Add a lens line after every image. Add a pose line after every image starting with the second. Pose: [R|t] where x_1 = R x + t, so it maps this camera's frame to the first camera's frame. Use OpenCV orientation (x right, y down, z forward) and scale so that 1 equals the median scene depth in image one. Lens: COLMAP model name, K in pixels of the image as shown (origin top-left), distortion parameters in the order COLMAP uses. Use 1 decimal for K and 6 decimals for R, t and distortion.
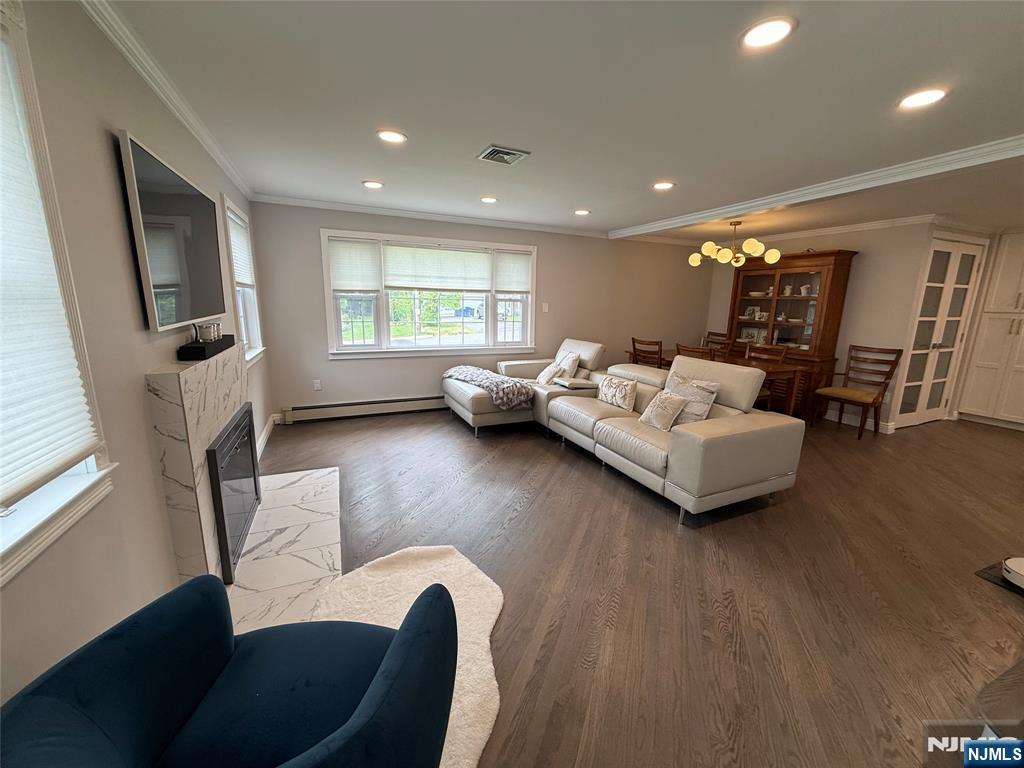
lens RADIAL K [[407.4, 0, 510.8], [0, 407.4, 384.0], [0, 0, 1]] dist [-0.000116, 0.000062]
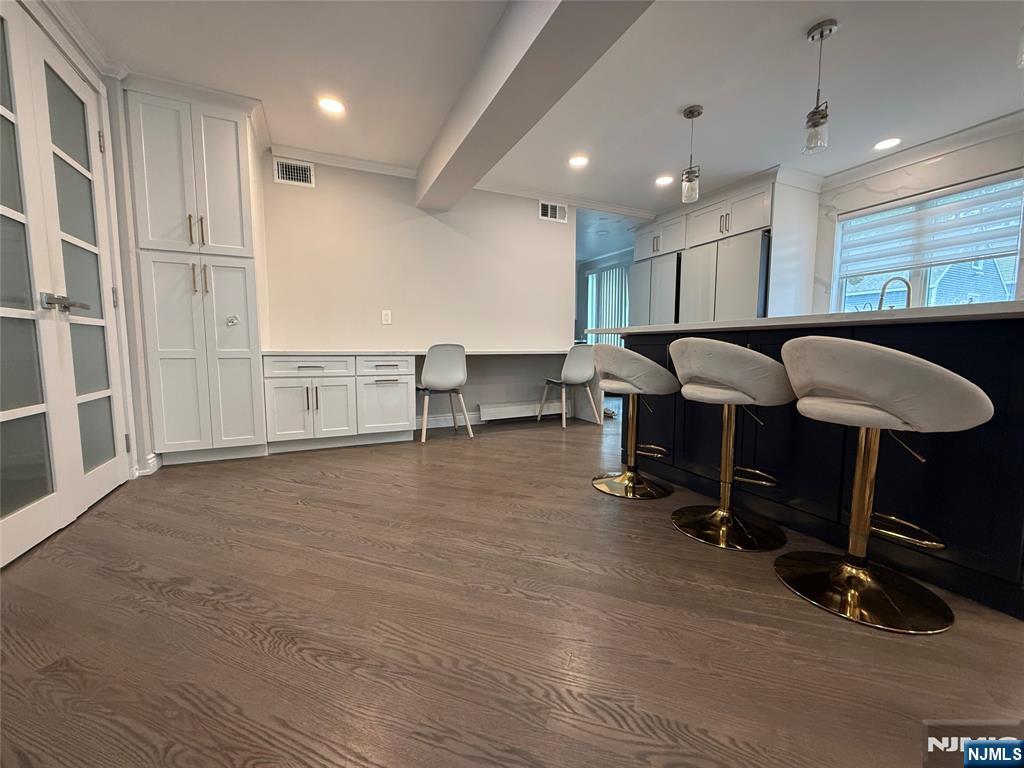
lens RADIAL K [[407.4, 0, 510.8], [0, 407.4, 384.0], [0, 0, 1]] dist [-0.000116, 0.000062]
pose [[-0.027252, -0.108909, 0.993678, 0.636584], [0.199624, 0.973432, 0.112165, 0.017205], [-0.979494, 0.201418, -0.004787, 0.591889]]
